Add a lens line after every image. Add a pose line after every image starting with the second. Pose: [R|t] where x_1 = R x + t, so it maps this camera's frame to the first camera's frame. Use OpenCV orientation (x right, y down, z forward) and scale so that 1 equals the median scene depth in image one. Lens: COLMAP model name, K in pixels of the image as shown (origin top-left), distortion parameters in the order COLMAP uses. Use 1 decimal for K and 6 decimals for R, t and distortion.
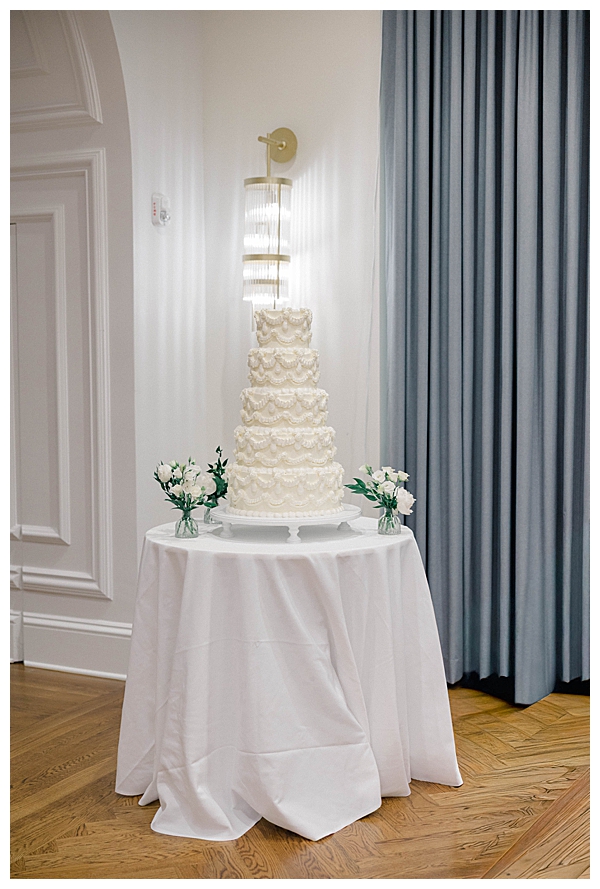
lens RADIAL K [[1252.1, 0, 300.0], [0, 1252.1, 444.5], [0, 0, 1]] dist [0.027741, 0.042489]
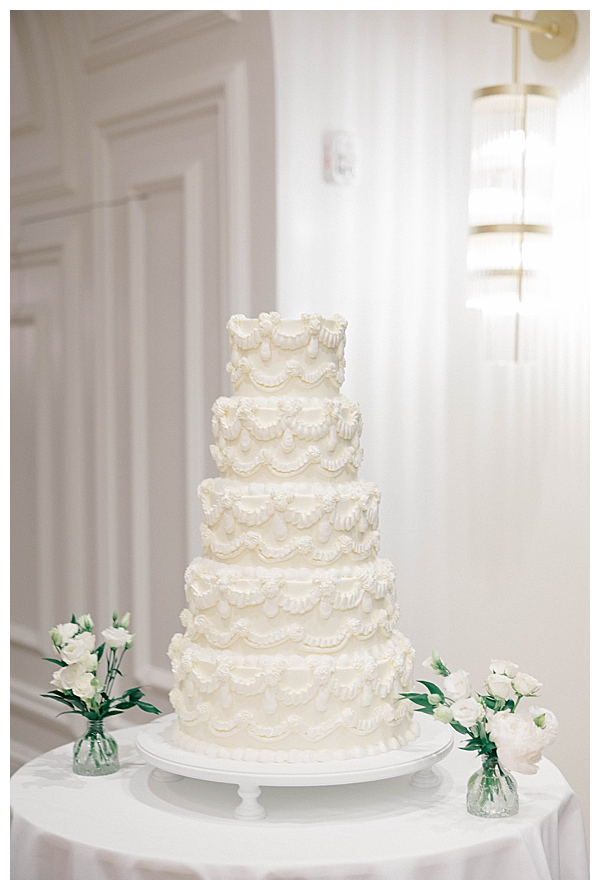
lens RADIAL K [[1513.2, 0, 300.0], [0, 1513.2, 445.0], [0, 0, 1]] dist [0.028448, -0.085291]
pose [[0.902188, 0.013171, -0.431141, 0.247540], [-0.029010, 0.999123, -0.030183, -0.042179], [0.430366, 0.039738, 0.901780, 0.488733]]
